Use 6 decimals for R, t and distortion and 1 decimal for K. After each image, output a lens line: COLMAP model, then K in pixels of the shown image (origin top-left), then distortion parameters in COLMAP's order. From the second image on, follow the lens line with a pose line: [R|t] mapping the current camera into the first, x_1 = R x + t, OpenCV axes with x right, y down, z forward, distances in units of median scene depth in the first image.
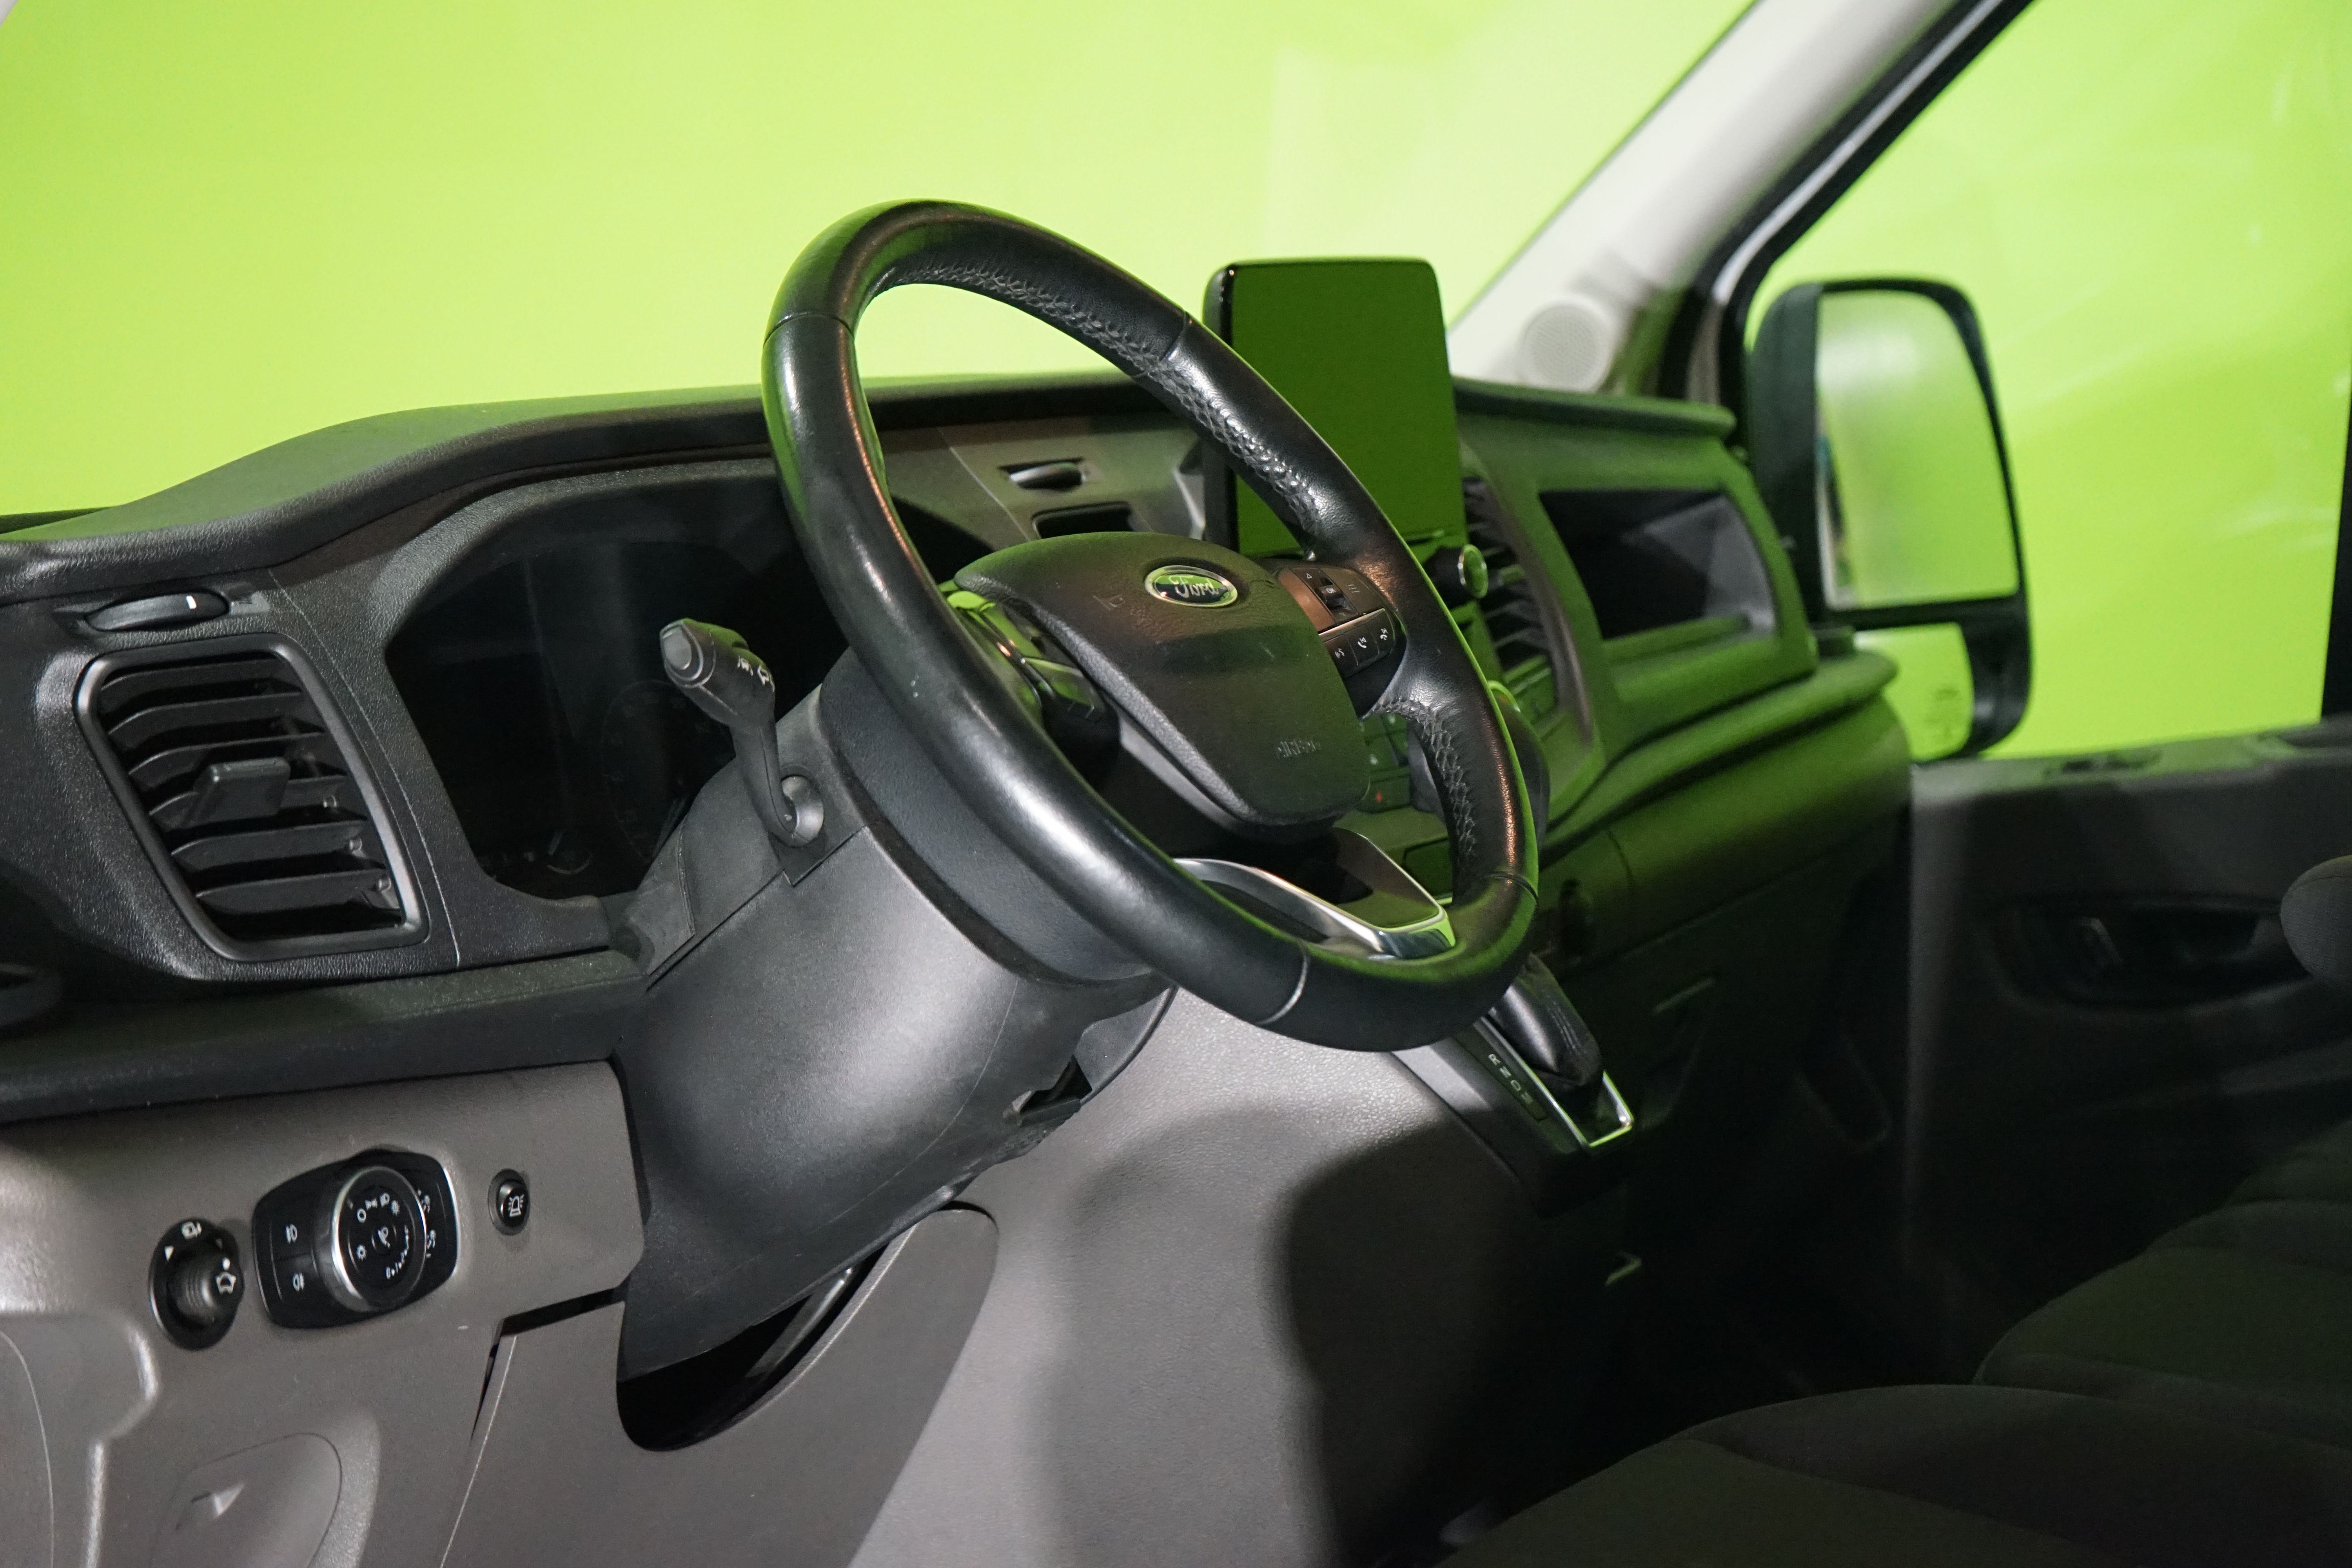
lens RADIAL K [[4332.8, 0, 1176.0], [0, 4332.8, 783.6], [0, 0, 1]] dist [0.041068, 0.000000]
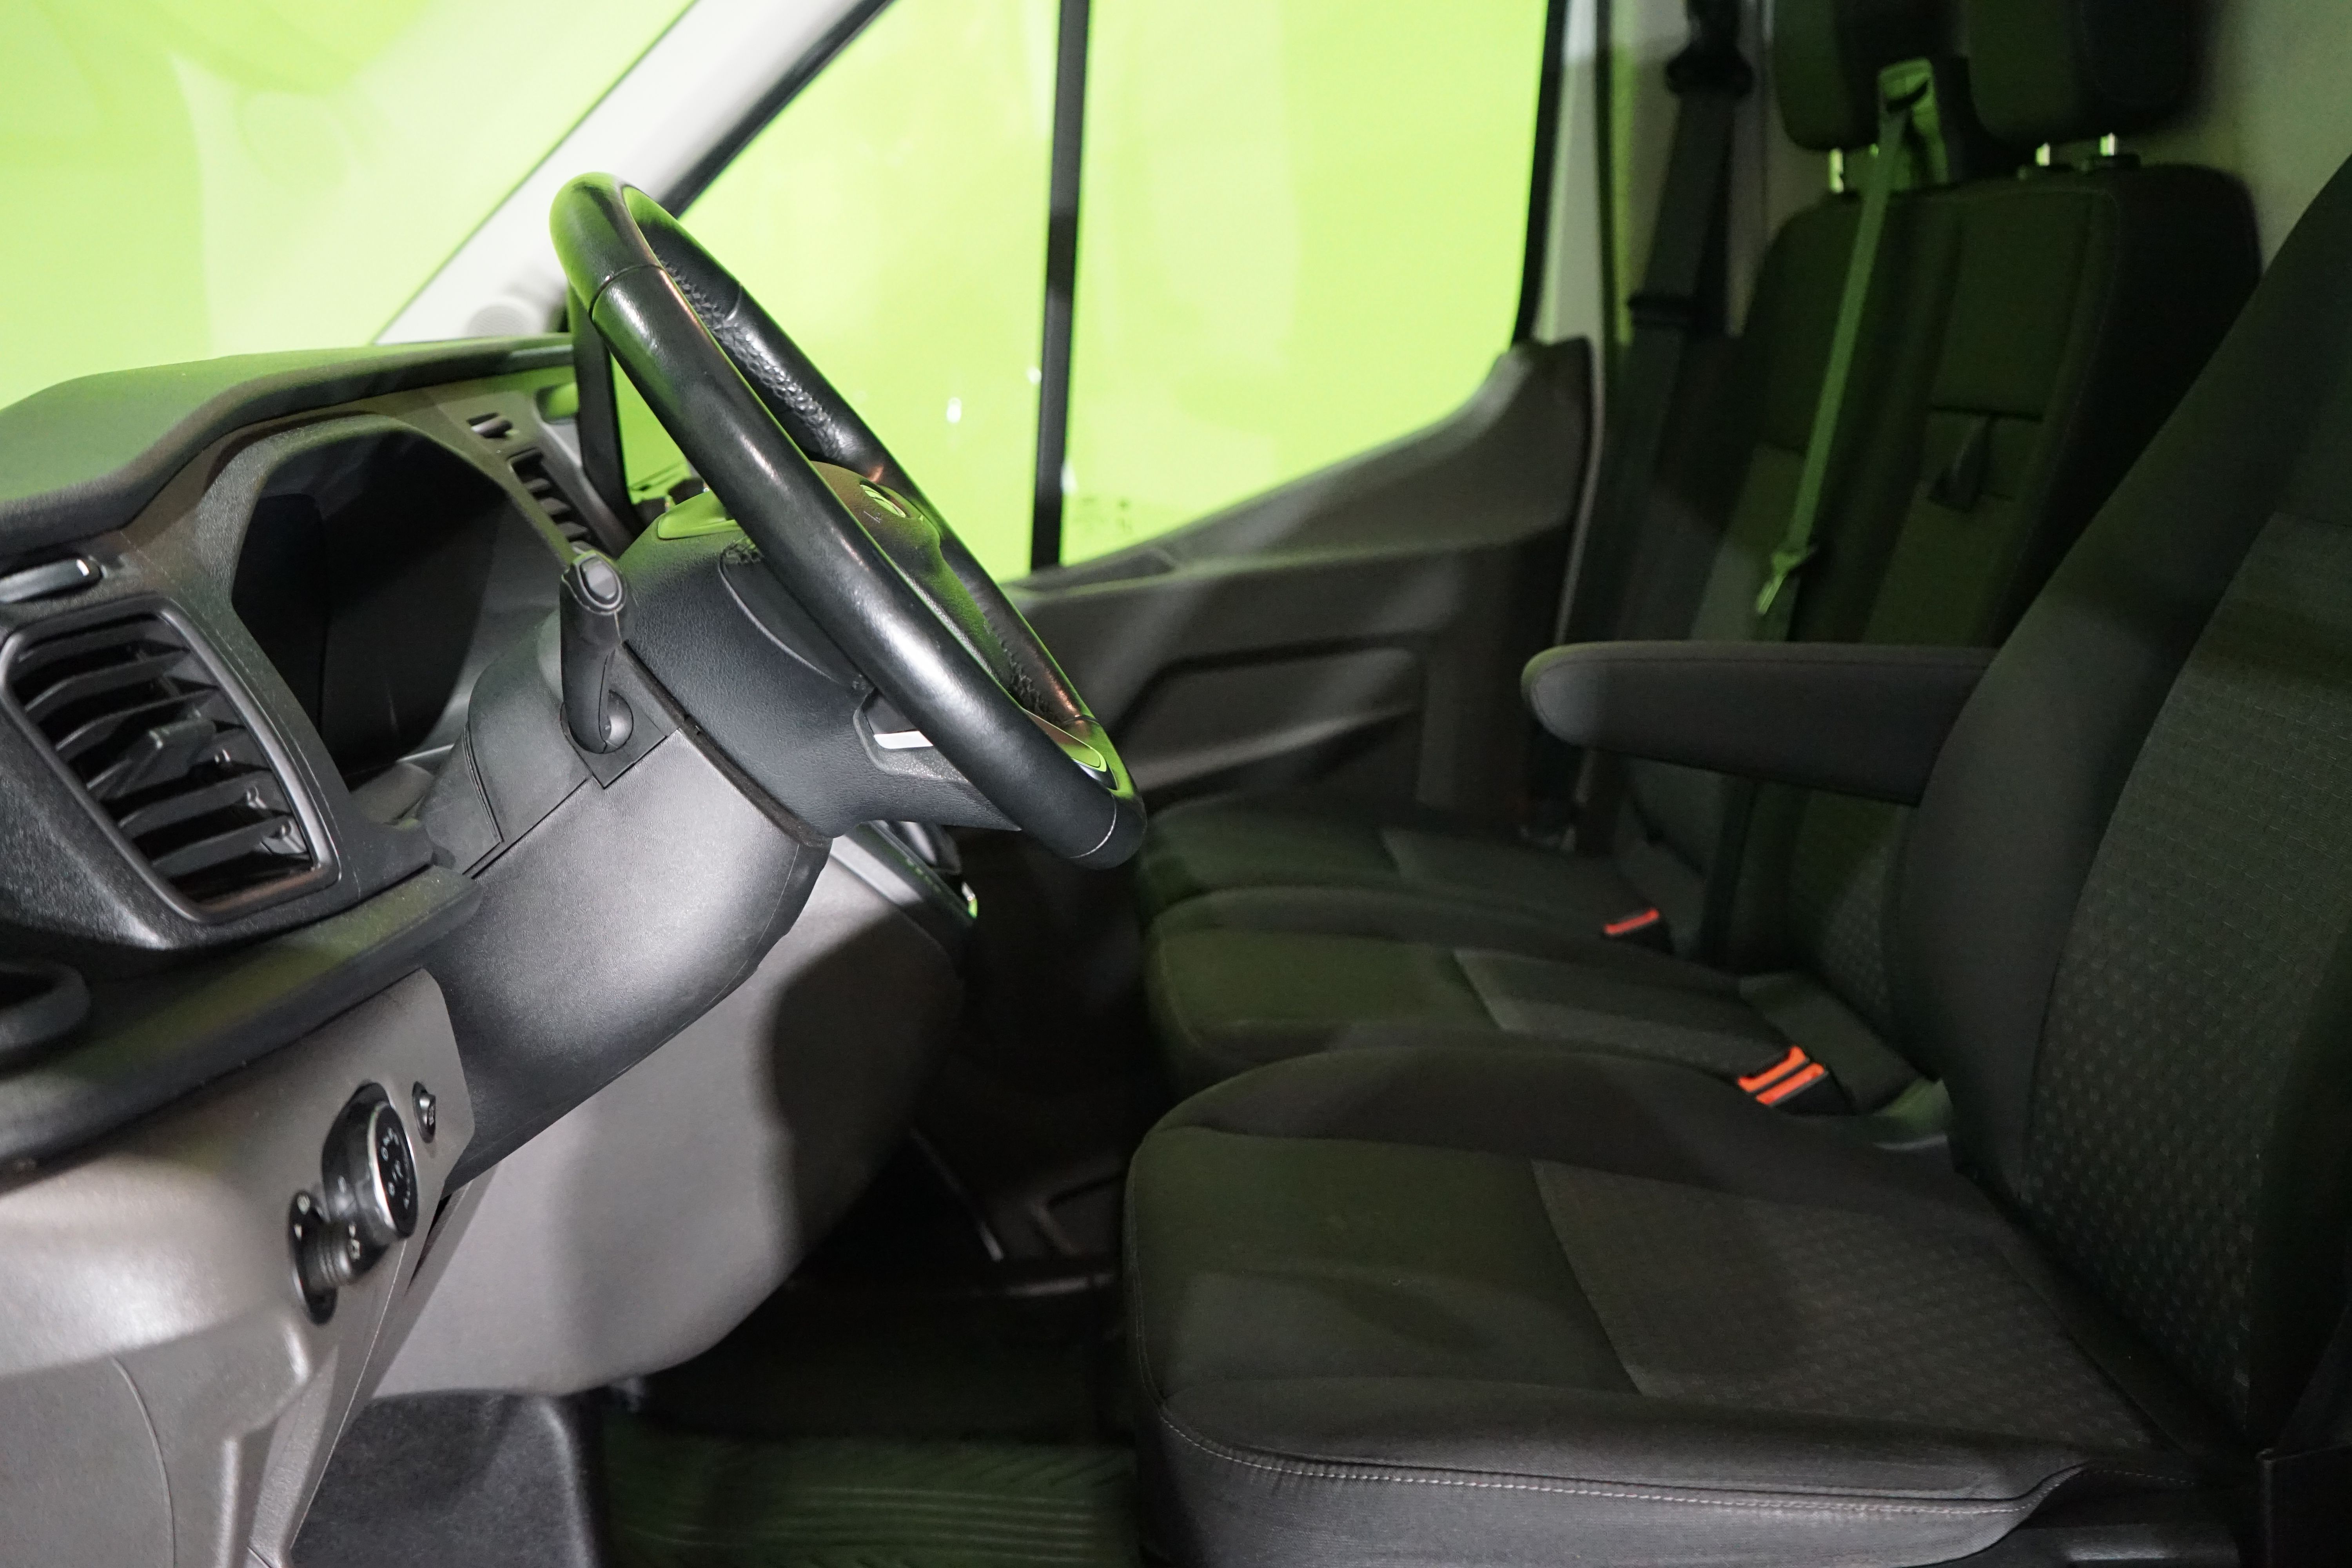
lens RADIAL K [[2576.2, 0, 1176.0], [0, 2576.2, 783.1], [0, 0, 1]] dist [-0.000242, 0.000000]
pose [[0.841467, -0.110844, 0.528816, -0.327457], [0.078672, 0.993435, 0.083047, -0.022124], [-0.534550, -0.028279, 0.844663, 0.372710]]
